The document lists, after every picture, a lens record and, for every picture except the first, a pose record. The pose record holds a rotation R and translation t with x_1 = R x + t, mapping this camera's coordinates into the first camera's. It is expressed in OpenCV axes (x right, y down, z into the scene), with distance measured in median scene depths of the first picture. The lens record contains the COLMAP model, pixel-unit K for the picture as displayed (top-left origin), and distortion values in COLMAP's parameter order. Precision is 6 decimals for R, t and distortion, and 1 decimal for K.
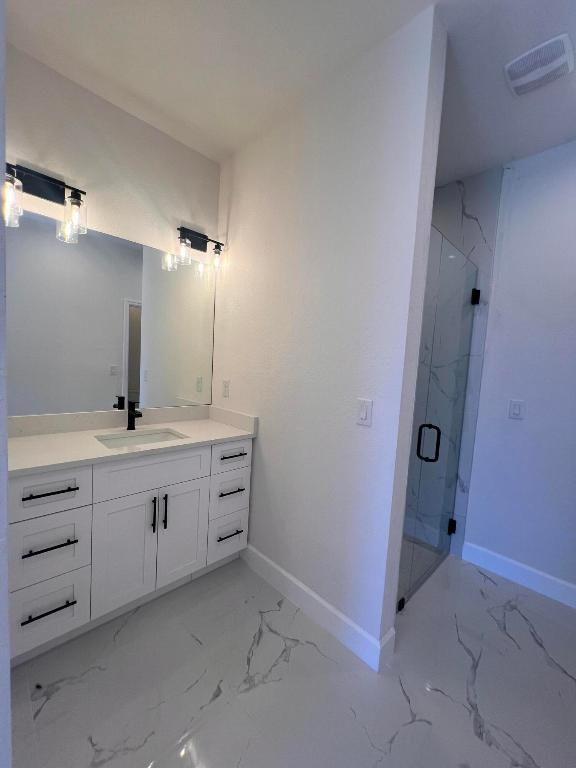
lens RADIAL K [[307.4, 0, 288.0], [0, 307.4, 384.0], [0, 0, 1]] dist [0.001098, 0.000277]
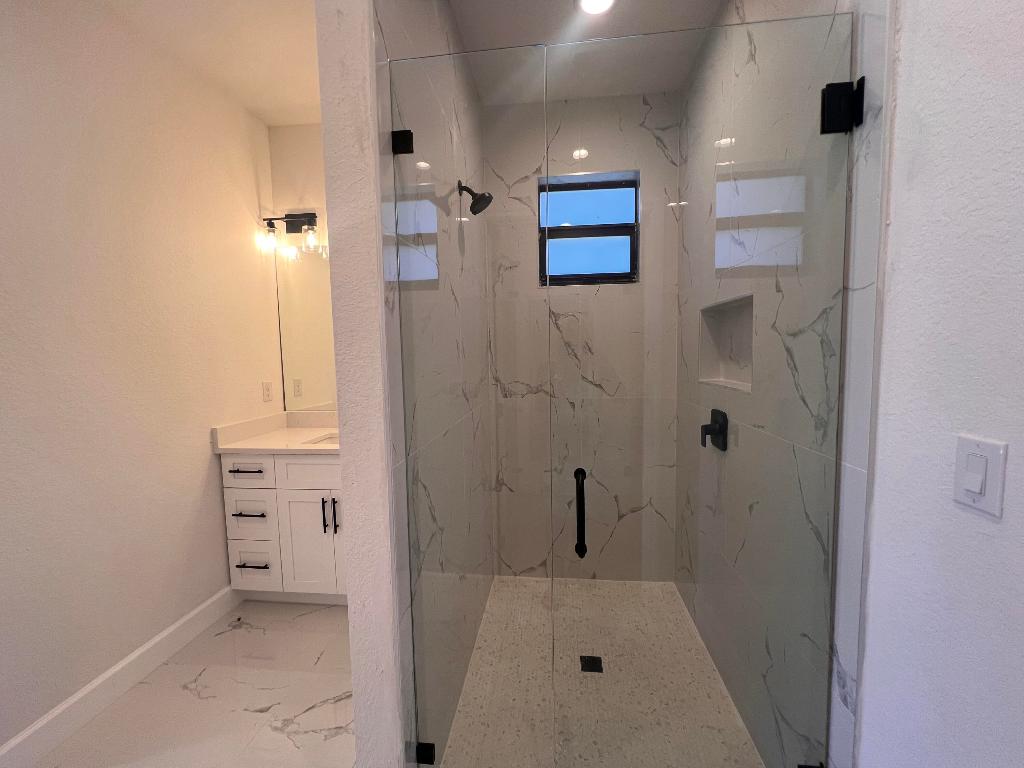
lens RADIAL K [[412.6, 0, 512.0], [0, 412.6, 384.0], [0, 0, 1]] dist [-0.001205, -0.000030]
pose [[0.626851, -0.011561, -0.779054, 0.989812], [-0.000148, 0.999888, -0.014957, 0.018147], [0.779139, 0.009491, 0.626779, 0.628135]]
